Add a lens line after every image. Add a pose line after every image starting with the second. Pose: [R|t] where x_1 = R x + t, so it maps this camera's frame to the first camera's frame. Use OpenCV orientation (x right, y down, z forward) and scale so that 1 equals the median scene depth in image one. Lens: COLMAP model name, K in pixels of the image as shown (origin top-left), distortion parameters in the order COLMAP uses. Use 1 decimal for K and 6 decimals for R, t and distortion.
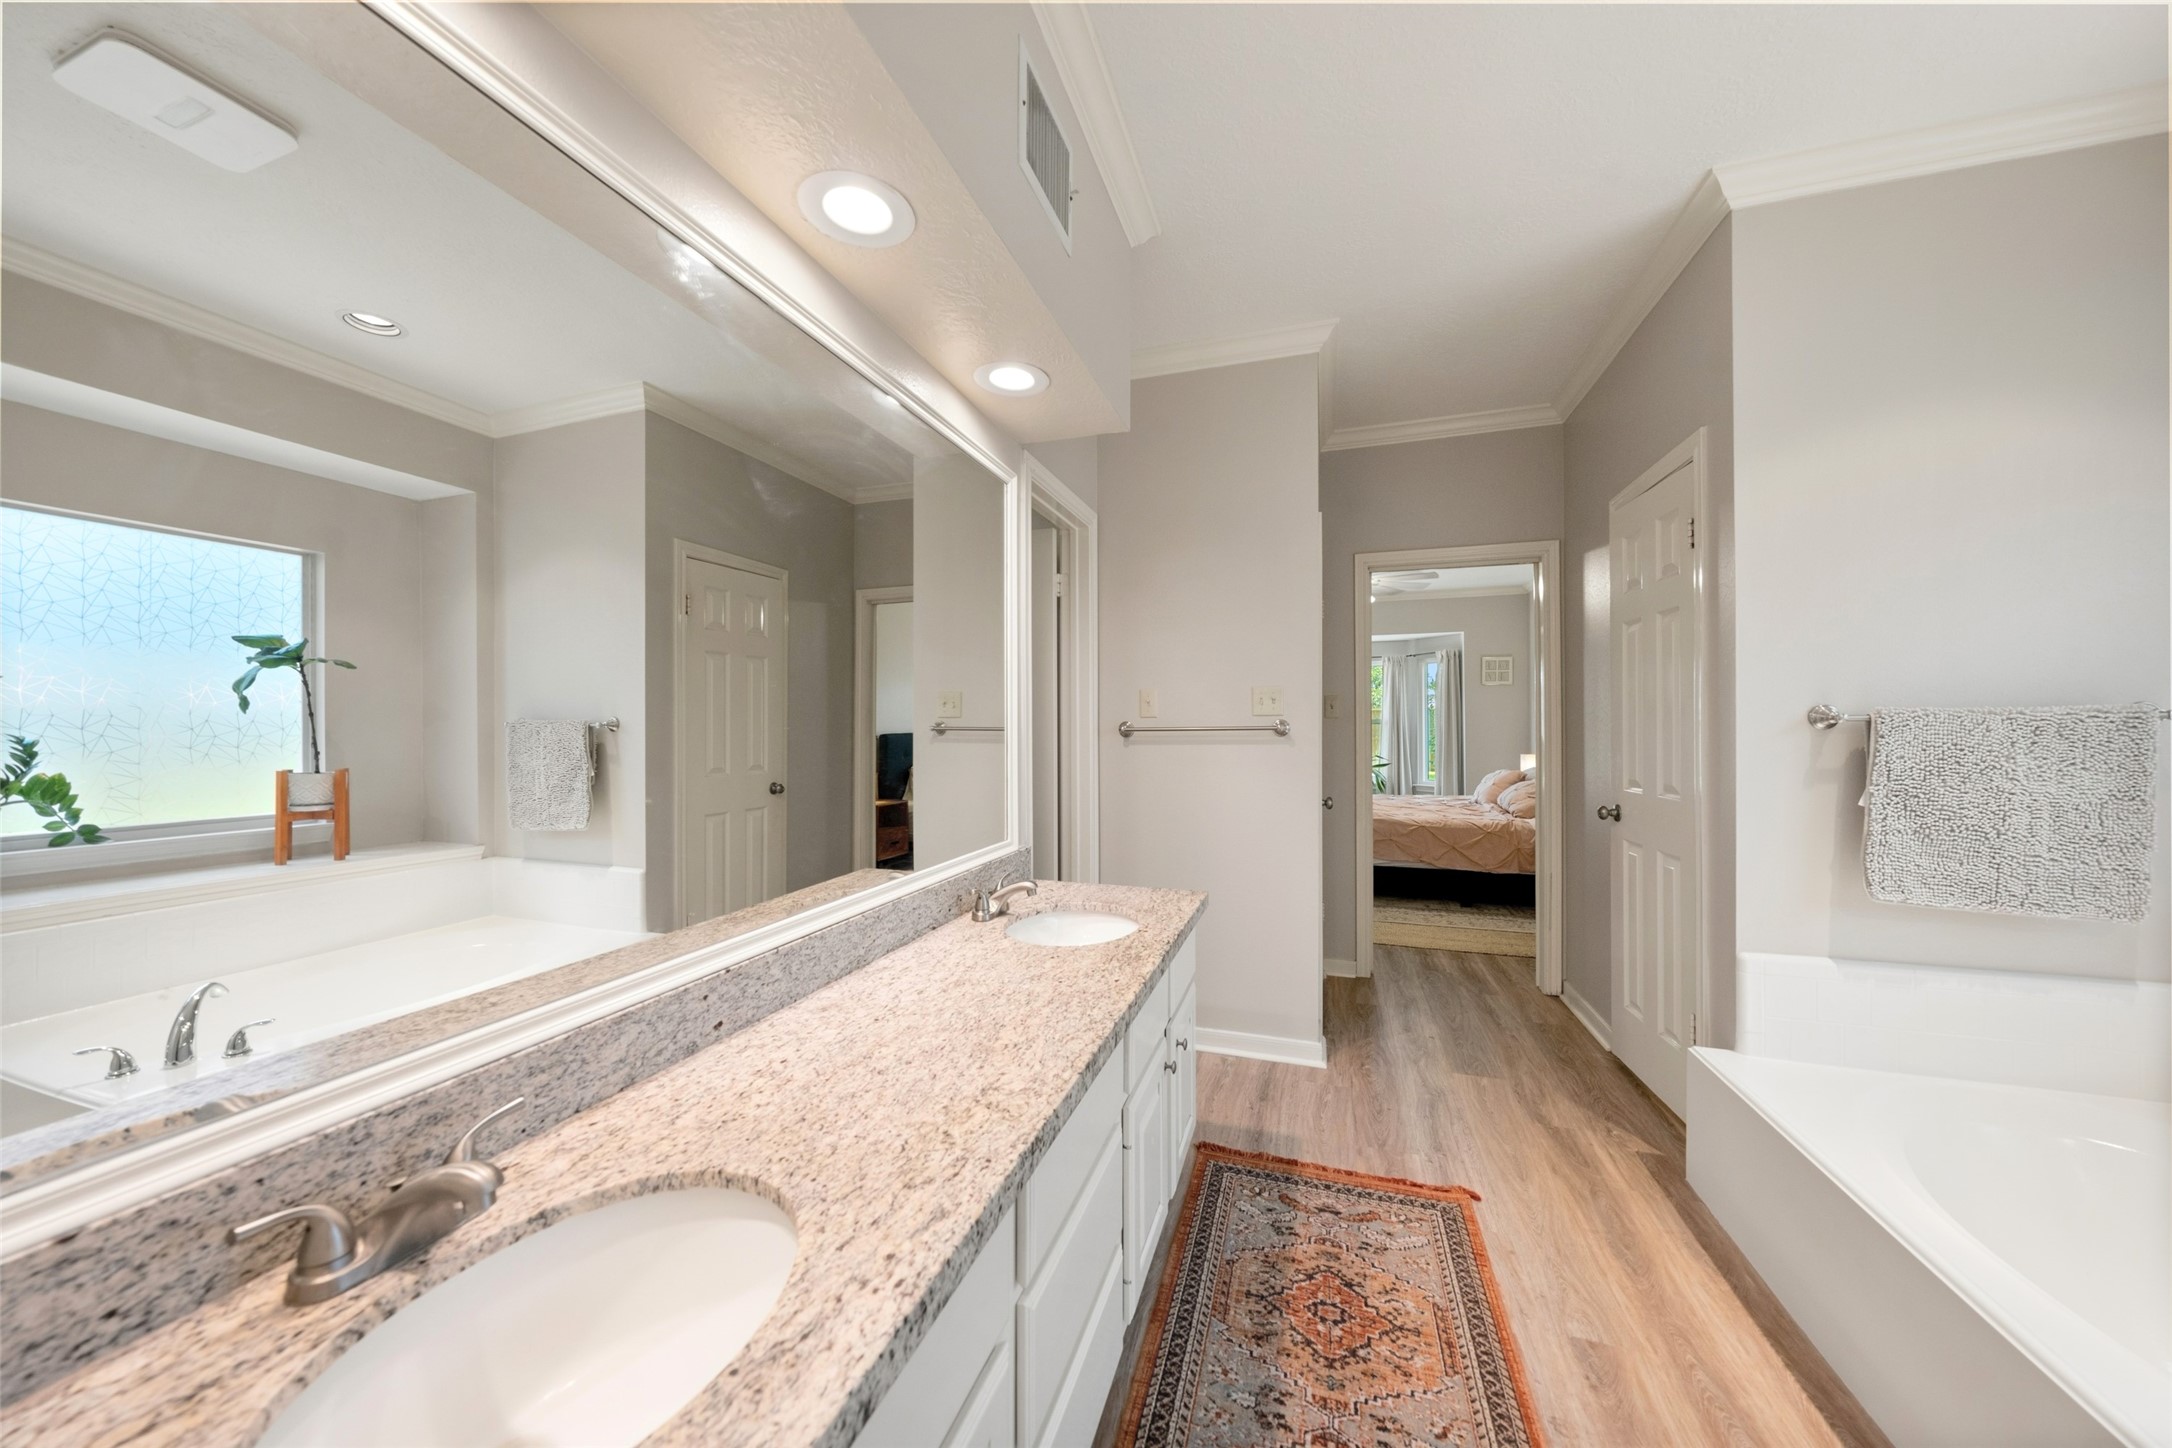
lens RADIAL K [[750.4, 0, 1081.8], [0, 750.4, 721.1], [0, 0, 1]] dist [-0.007337, 0.000396]
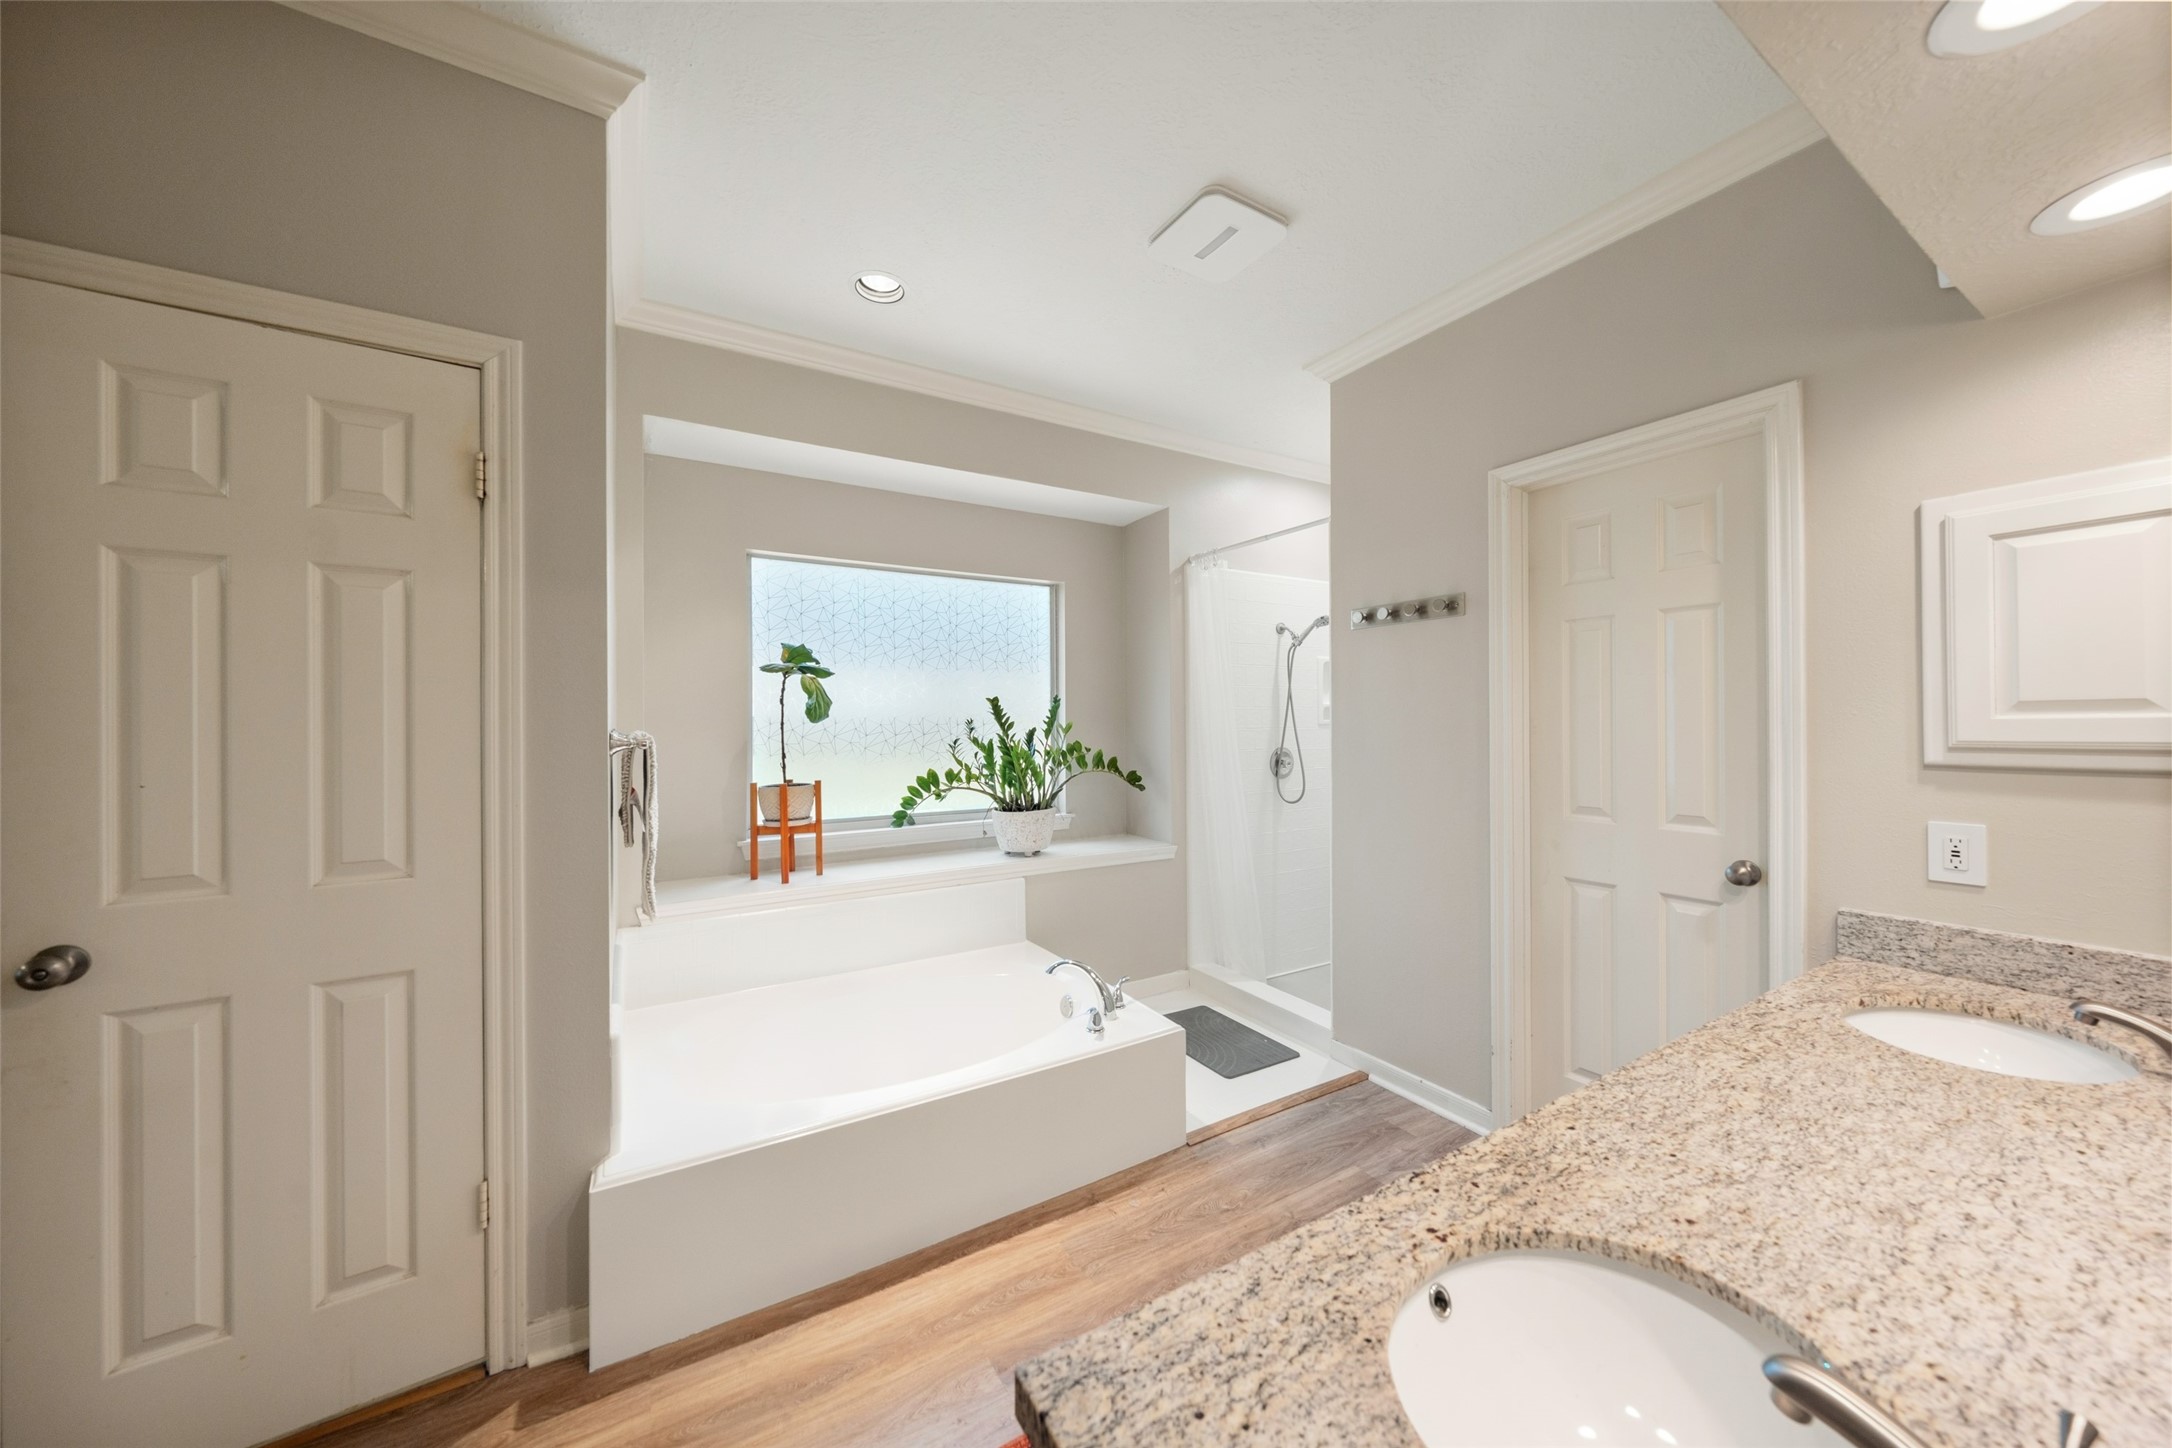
lens RADIAL K [[750.4, 0, 1076.0], [0, 750.4, 723.4], [0, 0, 1]] dist [-0.007337, 0.000396]
pose [[-0.758628, 0.008305, 0.651471, -0.065574], [0.006101, 0.999965, -0.005643, -0.034968], [-0.651496, -0.000306, -0.758652, 1.995835]]
